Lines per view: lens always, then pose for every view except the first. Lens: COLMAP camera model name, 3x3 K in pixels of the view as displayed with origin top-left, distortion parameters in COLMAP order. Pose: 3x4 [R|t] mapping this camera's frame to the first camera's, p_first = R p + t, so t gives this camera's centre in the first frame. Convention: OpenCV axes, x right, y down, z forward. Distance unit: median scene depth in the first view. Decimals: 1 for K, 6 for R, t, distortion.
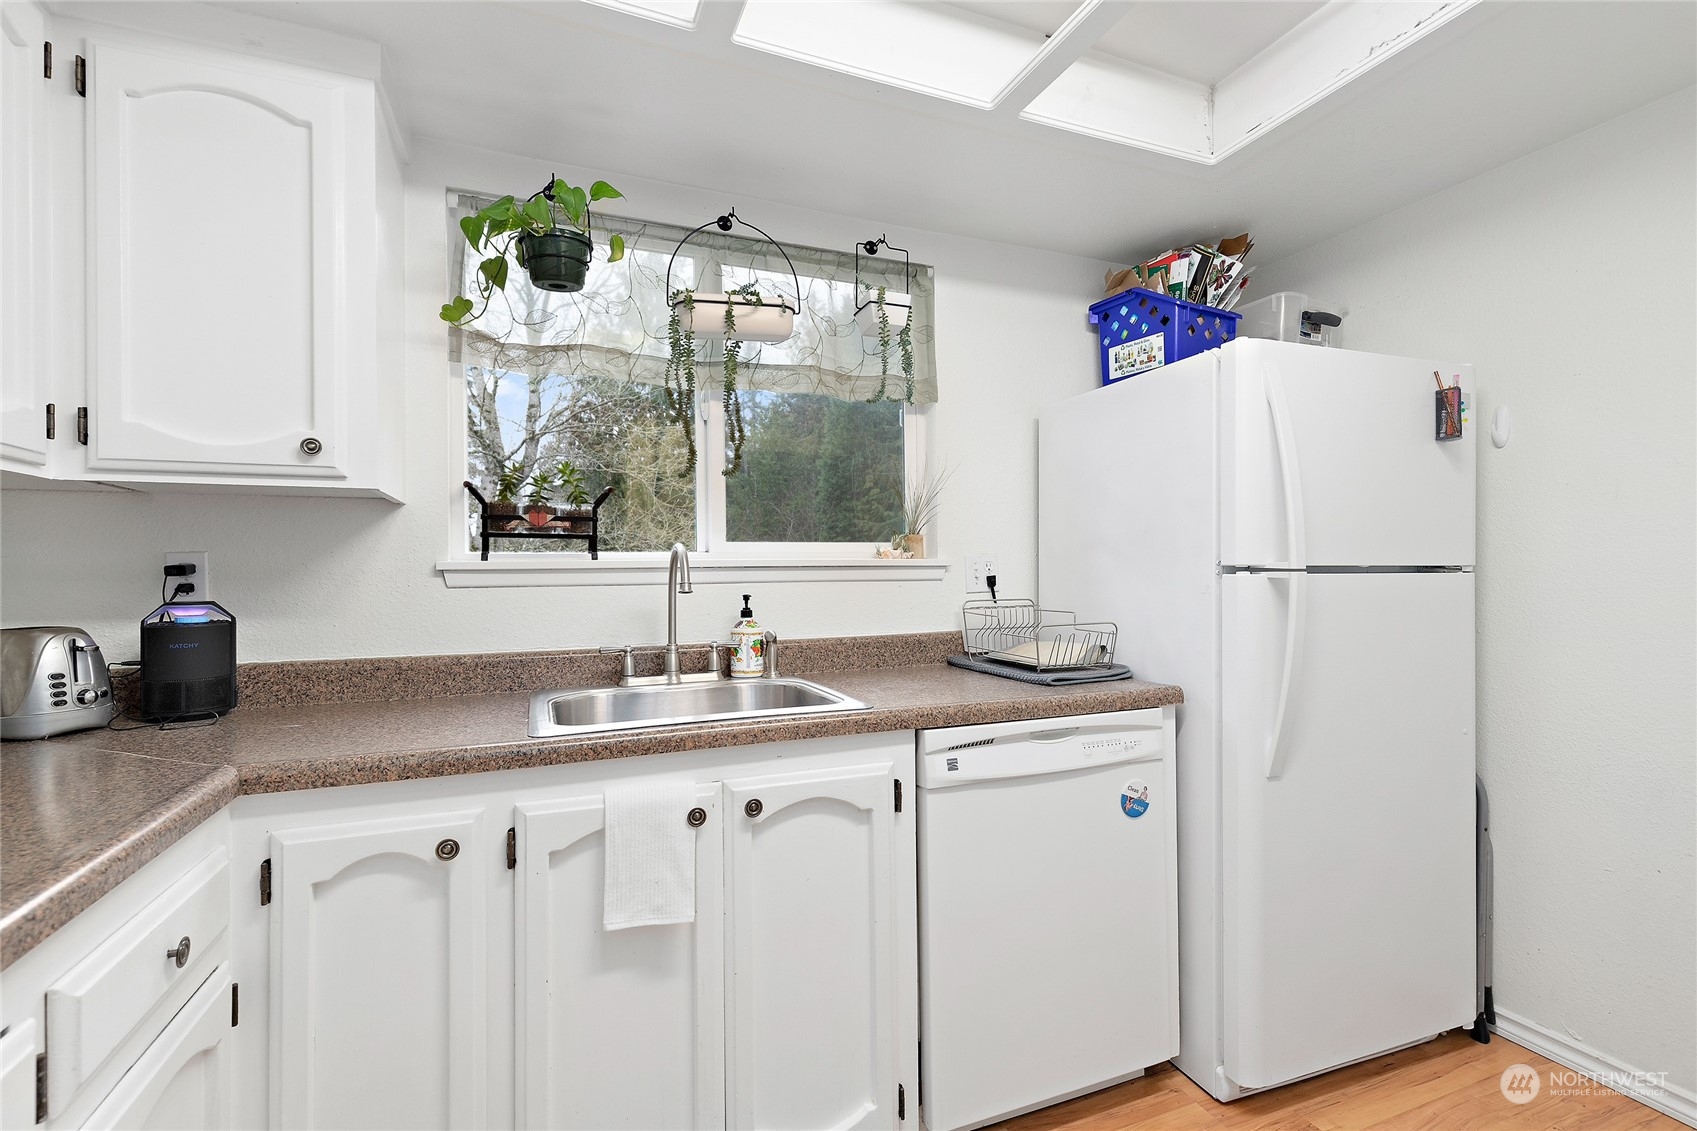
lens RADIAL K [[759.4, 0, 849.0], [0, 759.4, 566.7], [0, 0, 1]] dist [0.005645, -0.000614]
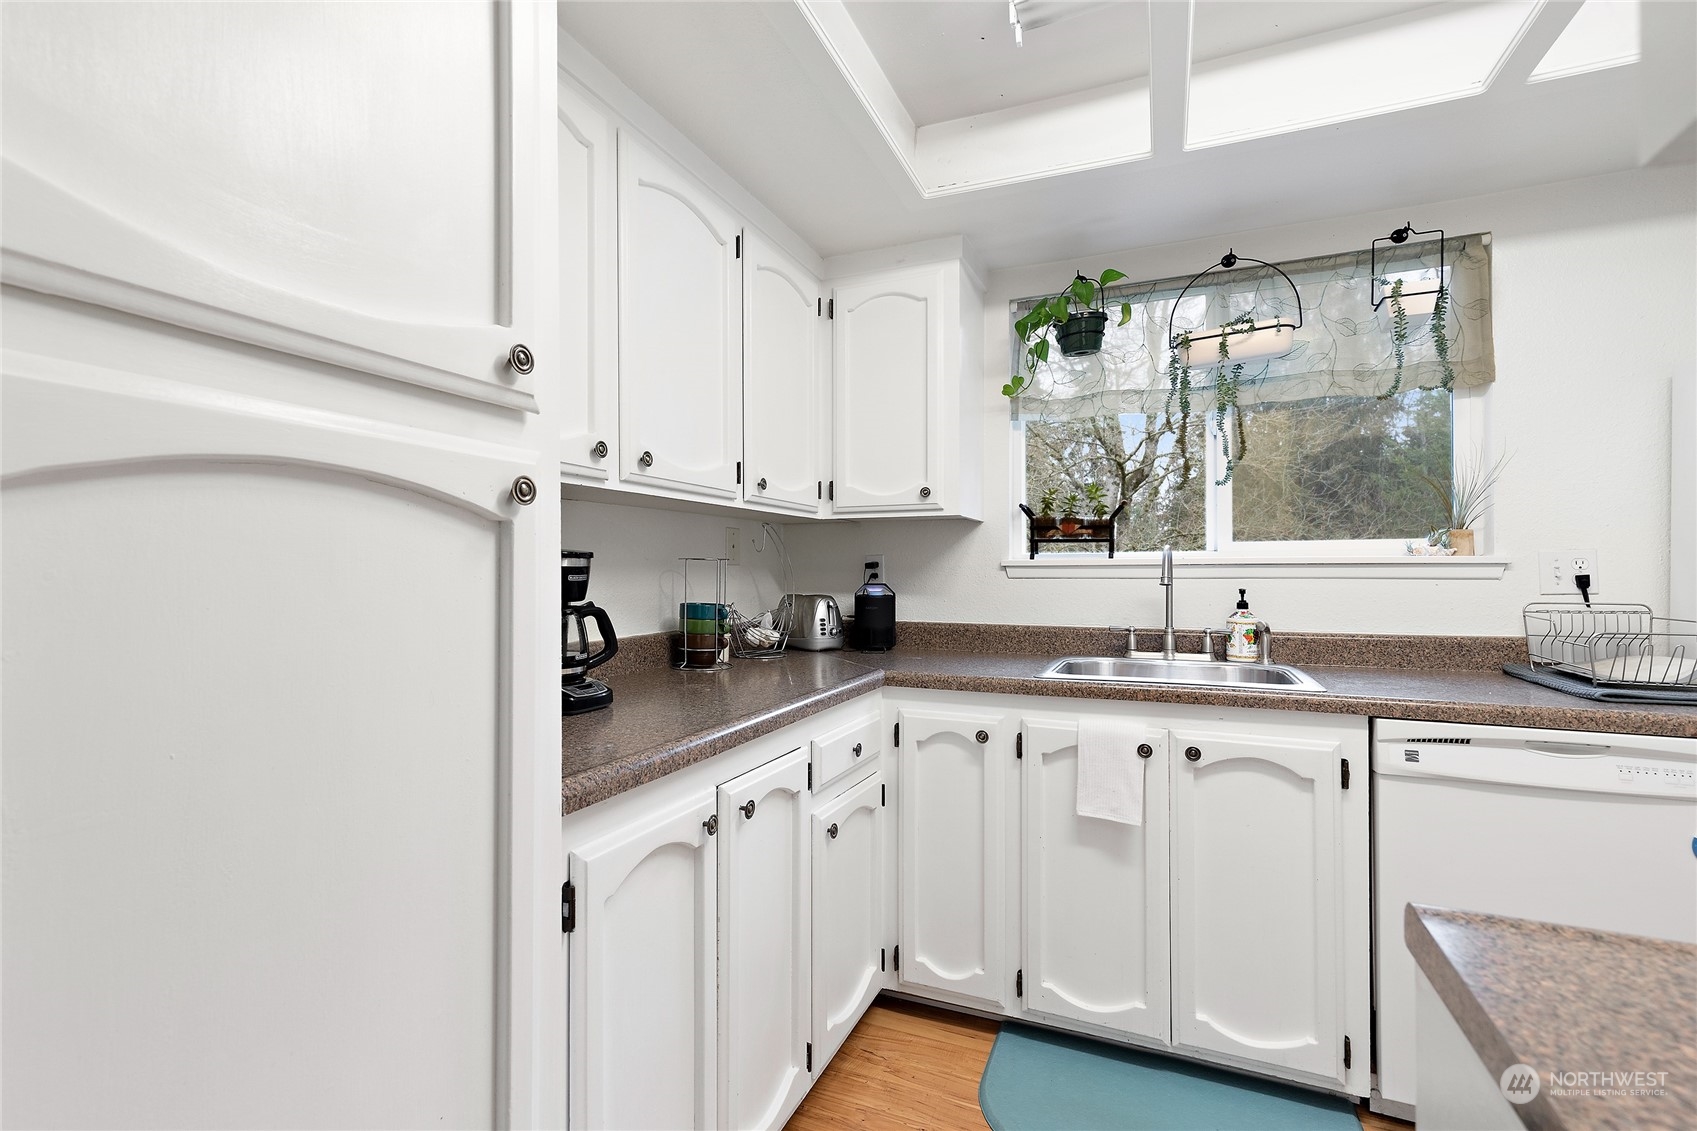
lens RADIAL K [[748.0, 0, 850.4], [0, 748.0, 559.8], [0, 0, 1]] dist [0.002516, -0.000016]
pose [[0.708139, -0.001816, -0.706071, 0.253283], [-0.000295, 0.999996, -0.002868, -0.003029], [0.706073, 0.002239, 0.708135, -0.211348]]
